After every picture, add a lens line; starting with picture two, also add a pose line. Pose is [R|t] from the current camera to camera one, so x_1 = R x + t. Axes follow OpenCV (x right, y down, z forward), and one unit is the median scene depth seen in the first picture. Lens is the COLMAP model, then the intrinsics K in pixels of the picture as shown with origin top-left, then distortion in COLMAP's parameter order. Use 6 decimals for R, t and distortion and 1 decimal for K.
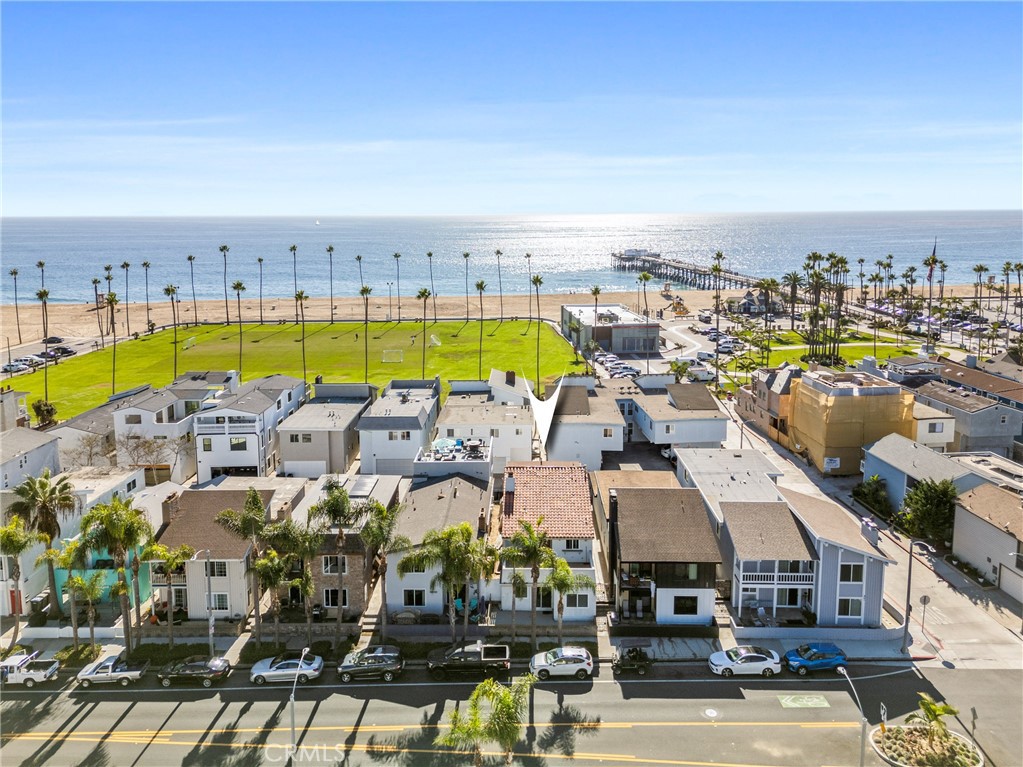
lens RADIAL K [[789.9, 0, 511.5], [0, 789.9, 383.5], [0, 0, 1]] dist [0.096793, -0.100588]
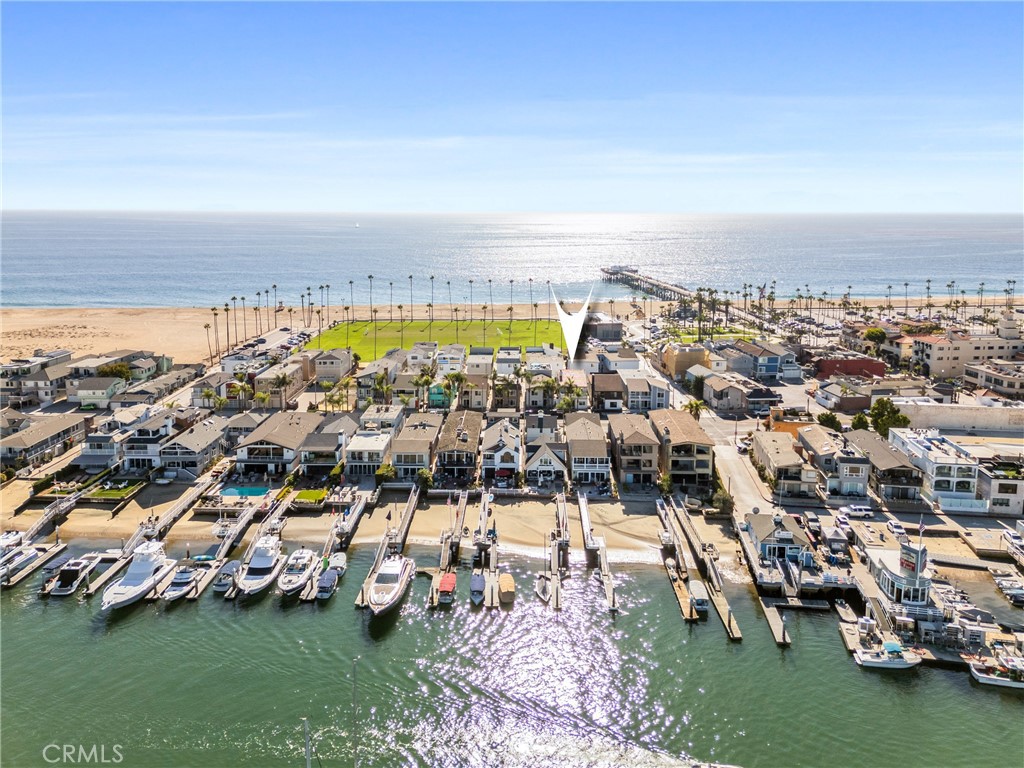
lens RADIAL K [[790.7, 0, 512.0], [0, 790.7, 384.0], [0, 0, 1]] dist [0.096793, -0.100588]
pose [[0.999906, 0.008688, 0.010631, -0.147234], [-0.008714, 0.999959, 0.002327, 0.105212], [-0.010610, -0.002419, 0.999941, -1.380865]]
